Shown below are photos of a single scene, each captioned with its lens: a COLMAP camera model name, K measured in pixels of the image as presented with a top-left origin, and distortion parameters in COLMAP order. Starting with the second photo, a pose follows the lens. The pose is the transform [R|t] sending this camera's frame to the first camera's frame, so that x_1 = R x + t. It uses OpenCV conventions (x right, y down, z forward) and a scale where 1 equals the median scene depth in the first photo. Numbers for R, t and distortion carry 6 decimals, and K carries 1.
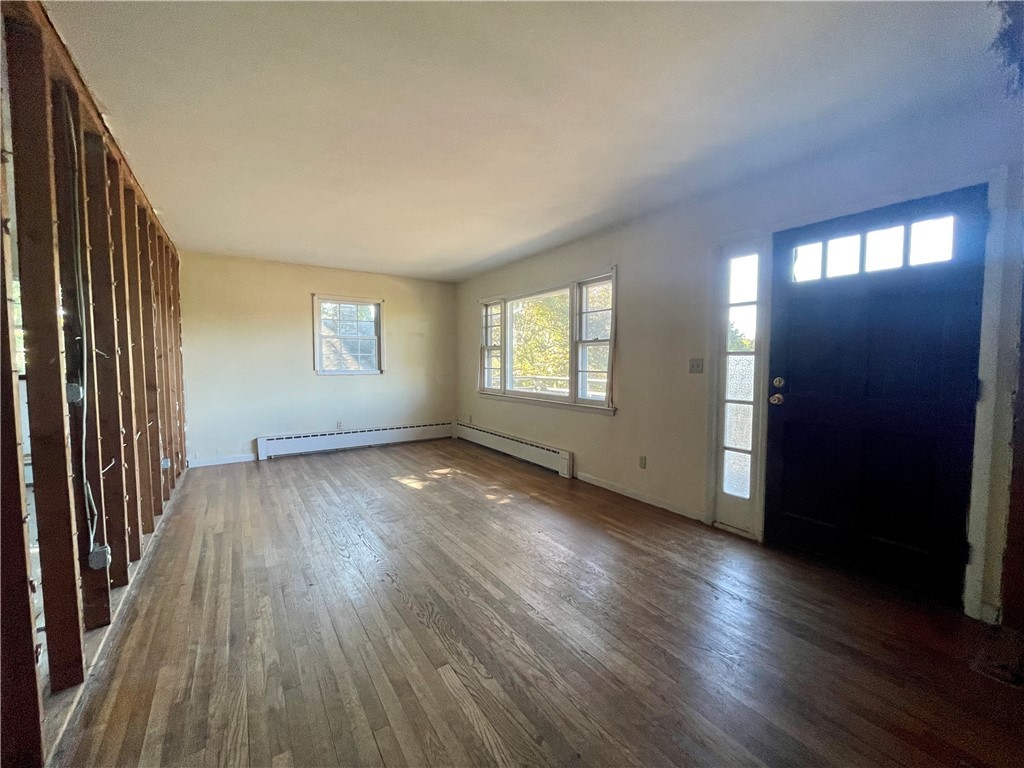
lens RADIAL K [[411.7, 0, 504.8], [0, 411.7, 378.7], [0, 0, 1]] dist [0.000515, 0.000488]
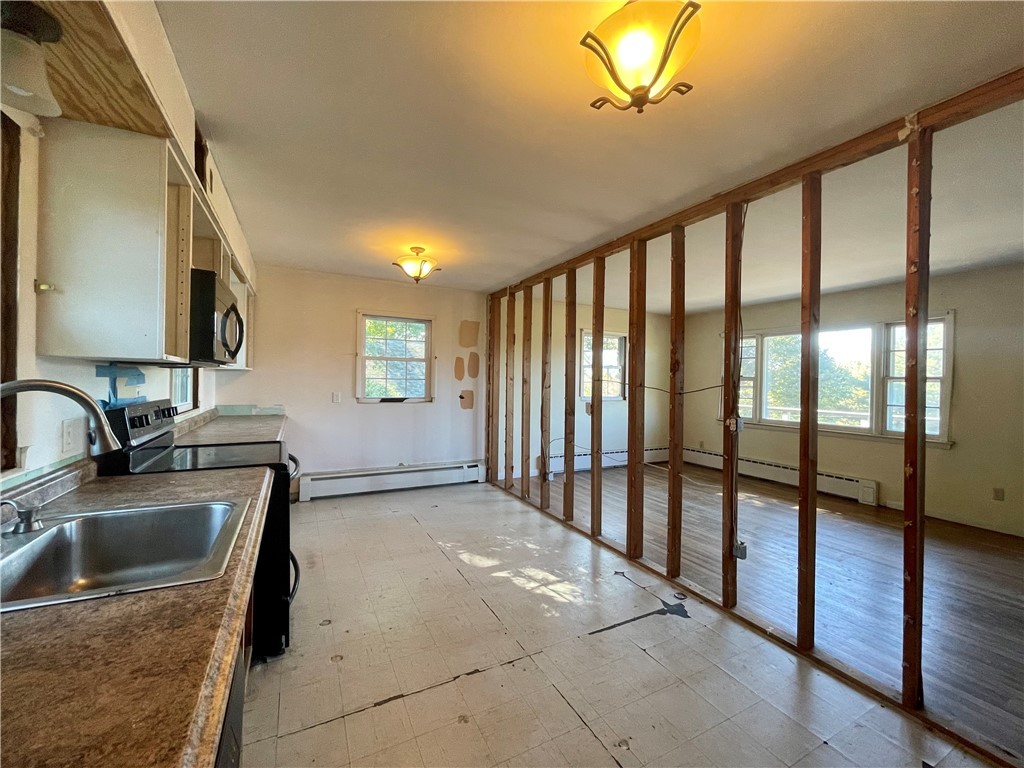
lens RADIAL K [[411.7, 0, 507.1], [0, 411.7, 379.4], [0, 0, 1]] dist [0.000515, 0.000488]
pose [[0.994661, 0.017822, -0.101646, -0.966497], [-0.022643, 0.998663, -0.046475, -0.017909], [0.100681, 0.048528, 0.993734, -0.231760]]
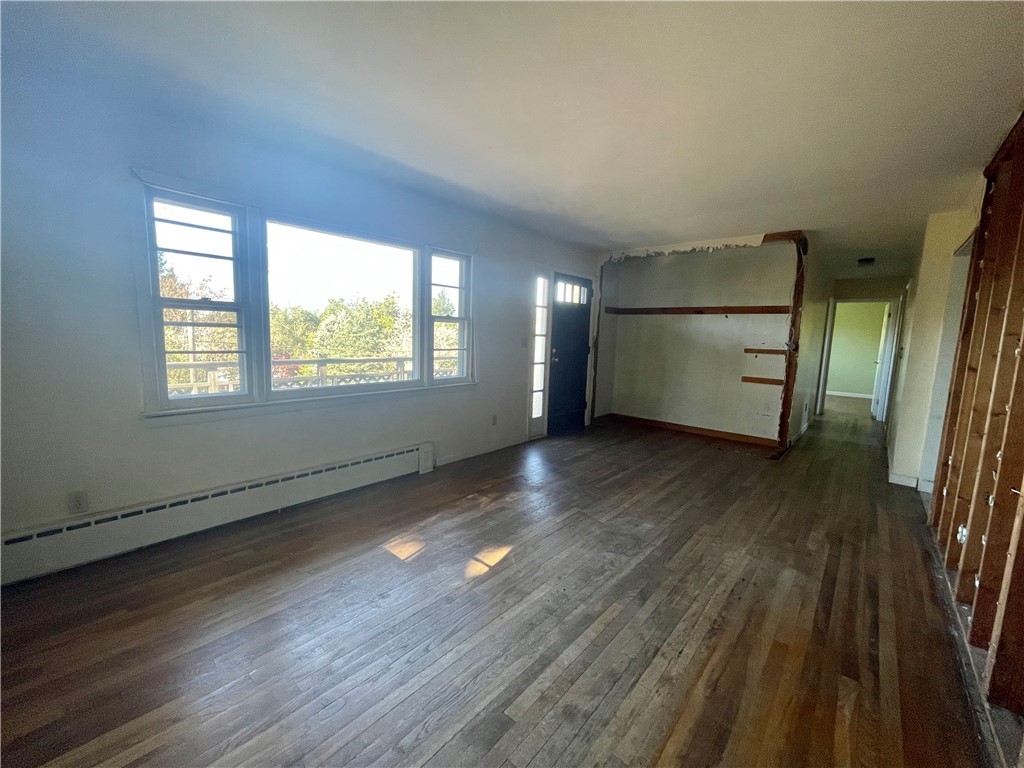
lens RADIAL K [[411.7, 0, 507.0], [0, 411.7, 384.5], [0, 0, 1]] dist [0.000515, 0.000488]
pose [[-0.260196, -0.127072, 0.957158, -1.011274], [0.014037, 0.990700, 0.135341, -0.087469], [-0.965454, 0.048650, -0.255993, 1.498746]]
